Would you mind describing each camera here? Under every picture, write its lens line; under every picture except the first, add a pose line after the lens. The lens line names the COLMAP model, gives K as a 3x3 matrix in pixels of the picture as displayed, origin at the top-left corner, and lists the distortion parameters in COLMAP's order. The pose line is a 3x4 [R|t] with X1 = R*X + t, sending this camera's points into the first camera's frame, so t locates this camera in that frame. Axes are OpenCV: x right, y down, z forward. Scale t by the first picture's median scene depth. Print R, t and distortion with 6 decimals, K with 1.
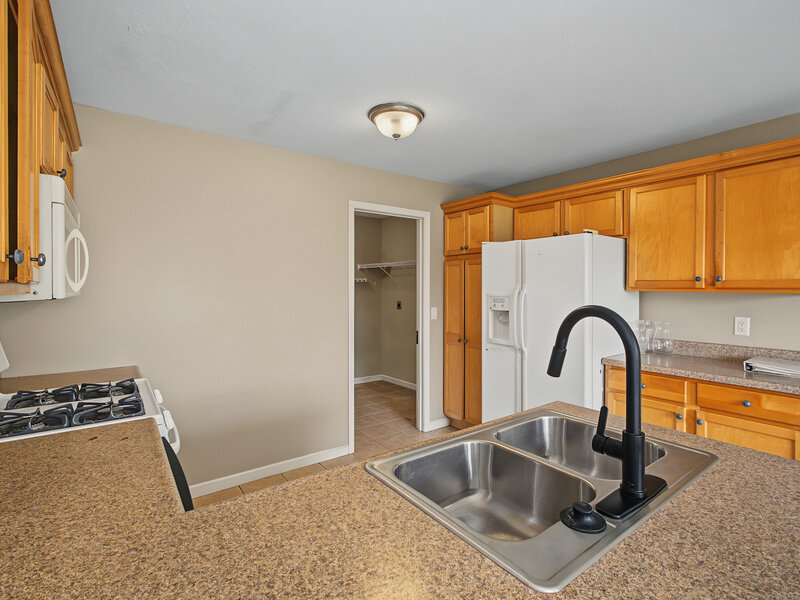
lens RADIAL K [[395.3, 0, 400.4], [0, 395.3, 290.6], [0, 0, 1]] dist [-0.003572, -0.000200]
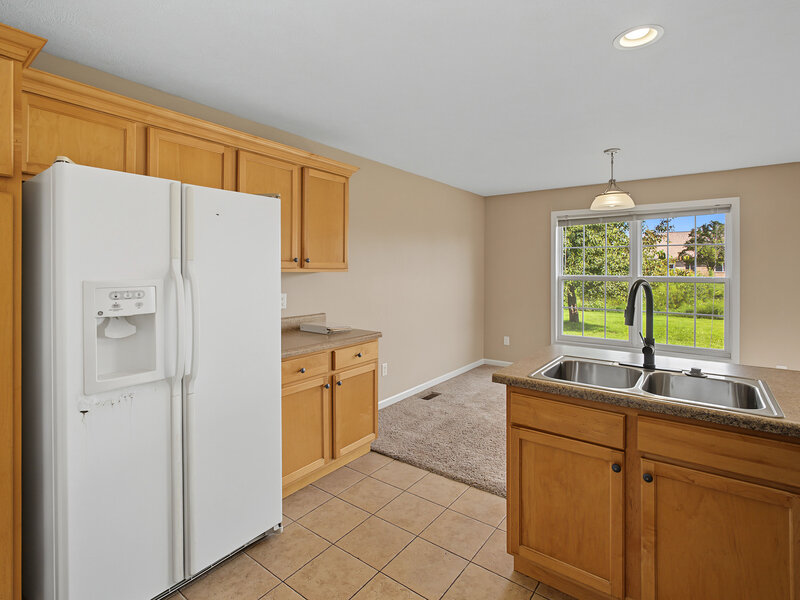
lens RADIAL K [[404.1, 0, 402.0], [0, 404.1, 274.9], [0, 0, 1]] dist [-0.003684, -0.000331]
pose [[-0.291715, -0.015053, 0.956387, -0.321435], [0.005049, 0.999838, 0.017276, -0.005886], [-0.956492, 0.009868, -0.291592, 0.849421]]
